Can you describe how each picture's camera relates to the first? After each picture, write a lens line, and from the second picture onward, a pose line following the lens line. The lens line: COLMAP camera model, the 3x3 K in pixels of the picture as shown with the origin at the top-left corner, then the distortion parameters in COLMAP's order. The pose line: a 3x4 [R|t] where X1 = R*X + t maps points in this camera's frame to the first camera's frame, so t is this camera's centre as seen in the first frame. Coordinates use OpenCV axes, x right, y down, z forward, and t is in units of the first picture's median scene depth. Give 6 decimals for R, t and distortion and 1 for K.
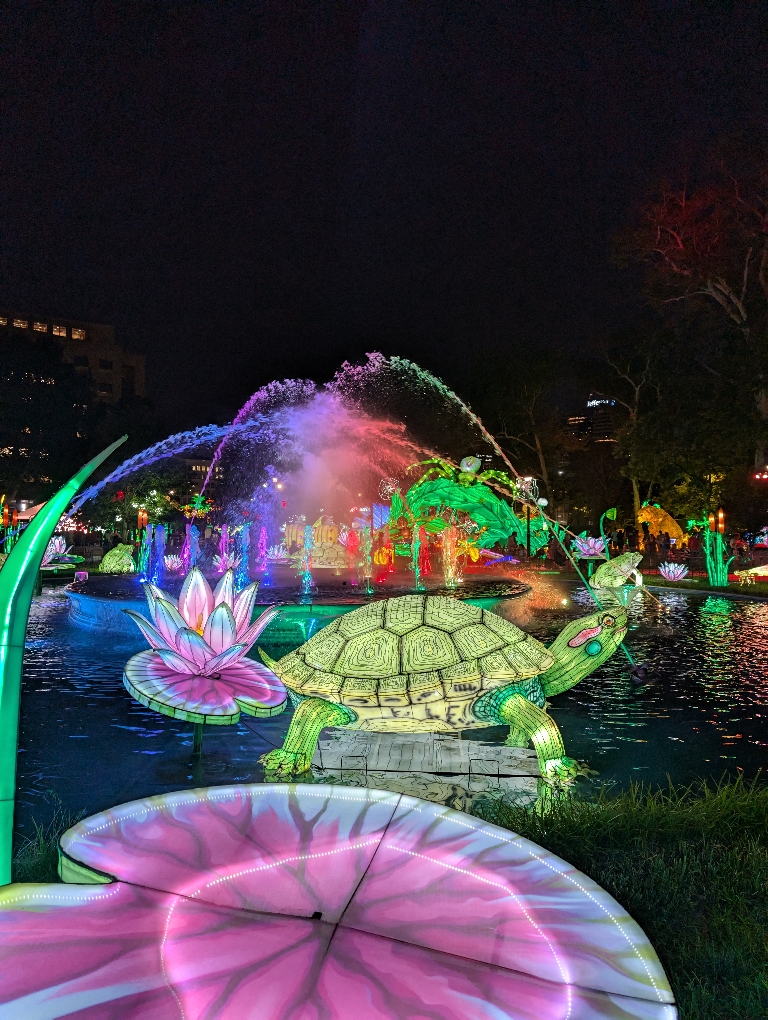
lens RADIAL K [[712.8, 0, 384.4], [0, 712.8, 508.8], [0, 0, 1]] dist [0.033455, 0.001105]
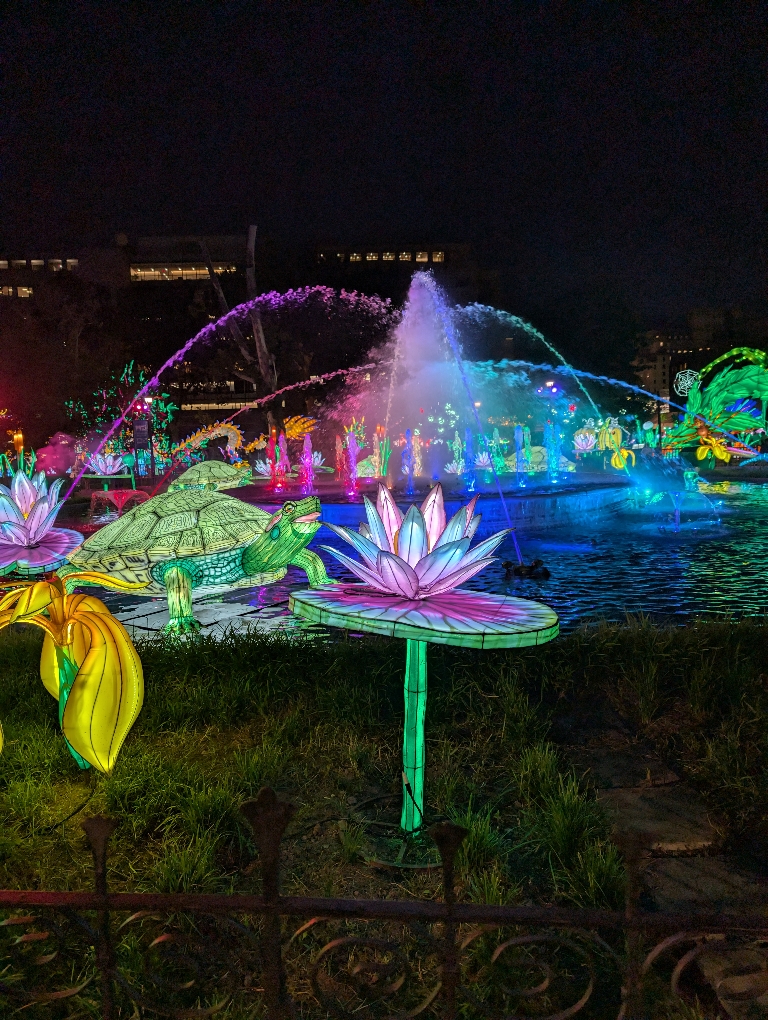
lens RADIAL K [[712.8, 0, 383.6], [0, 712.8, 510.4], [0, 0, 1]] dist [0.033455, 0.001105]
pose [[0.874975, 0.005637, -0.484136, 0.117759], [0.057563, 0.991629, 0.115579, 0.004713], [0.480735, -0.128997, 0.867326, 0.013919]]
